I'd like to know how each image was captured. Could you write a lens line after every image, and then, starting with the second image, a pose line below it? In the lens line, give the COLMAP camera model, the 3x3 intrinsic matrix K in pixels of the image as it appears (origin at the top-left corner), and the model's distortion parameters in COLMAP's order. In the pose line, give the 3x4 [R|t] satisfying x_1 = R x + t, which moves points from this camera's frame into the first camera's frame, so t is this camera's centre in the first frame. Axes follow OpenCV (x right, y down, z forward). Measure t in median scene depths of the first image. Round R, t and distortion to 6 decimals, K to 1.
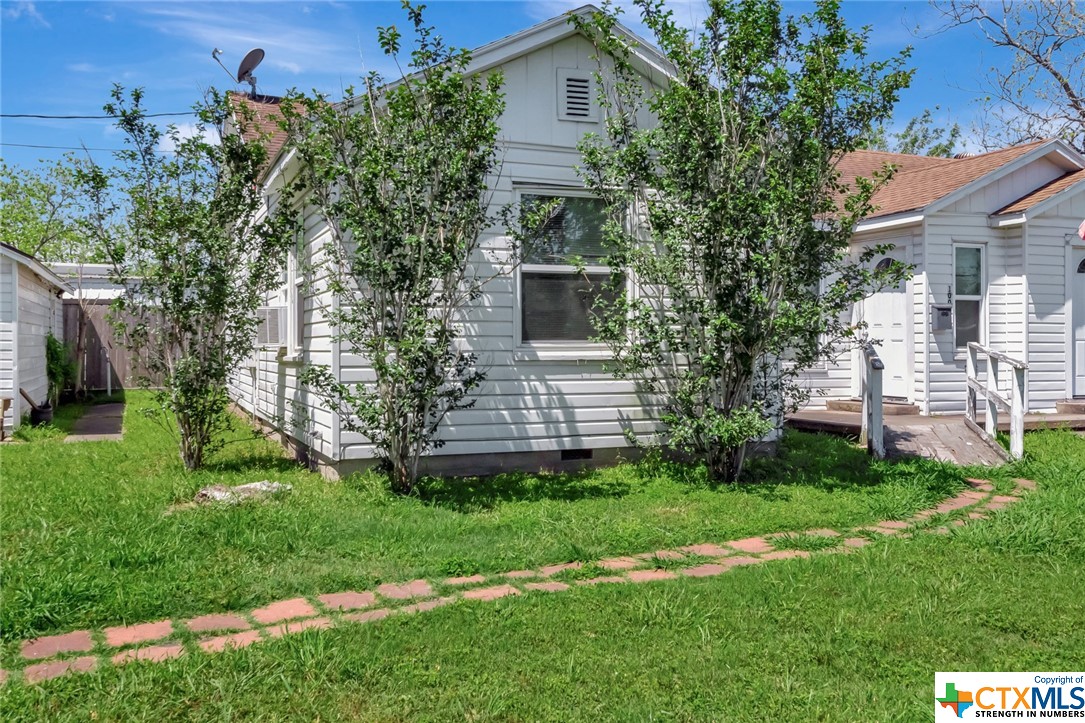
lens RADIAL K [[942.8, 0, 545.1], [0, 942.8, 330.1], [0, 0, 1]] dist [-0.007984, -0.001310]
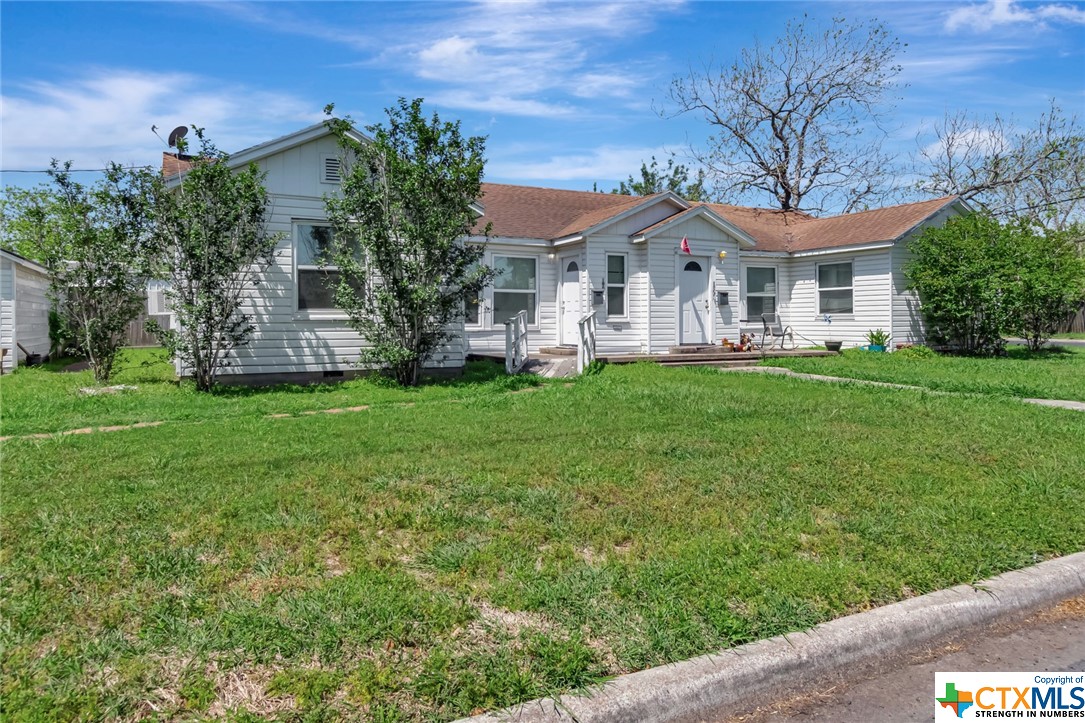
lens RADIAL K [[686.2, 0, 540.7], [0, 686.2, 319.3], [0, 0, 1]] dist [0.000883, 0.000191]
pose [[0.996621, -0.003393, 0.082067, 0.221092], [0.002343, 0.999914, 0.012887, 0.010465], [-0.082103, -0.012651, 0.996544, -0.214334]]
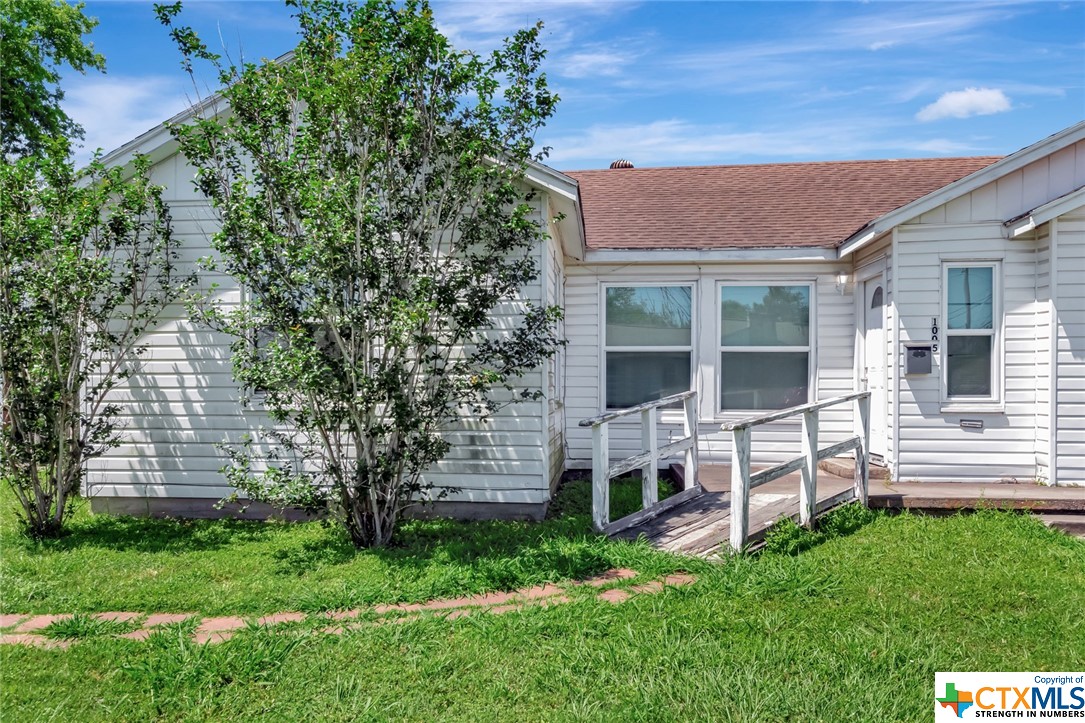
lens RADIAL K [[822.9, 0, 541.2], [0, 822.9, 397.3], [0, 0, 1]] dist [-0.000162, 0.000205]
pose [[0.883553, 0.005387, -0.468300, 0.467718], [0.009244, 0.999538, 0.028938, -0.003873], [0.468239, -0.029898, 0.883096, 0.239749]]
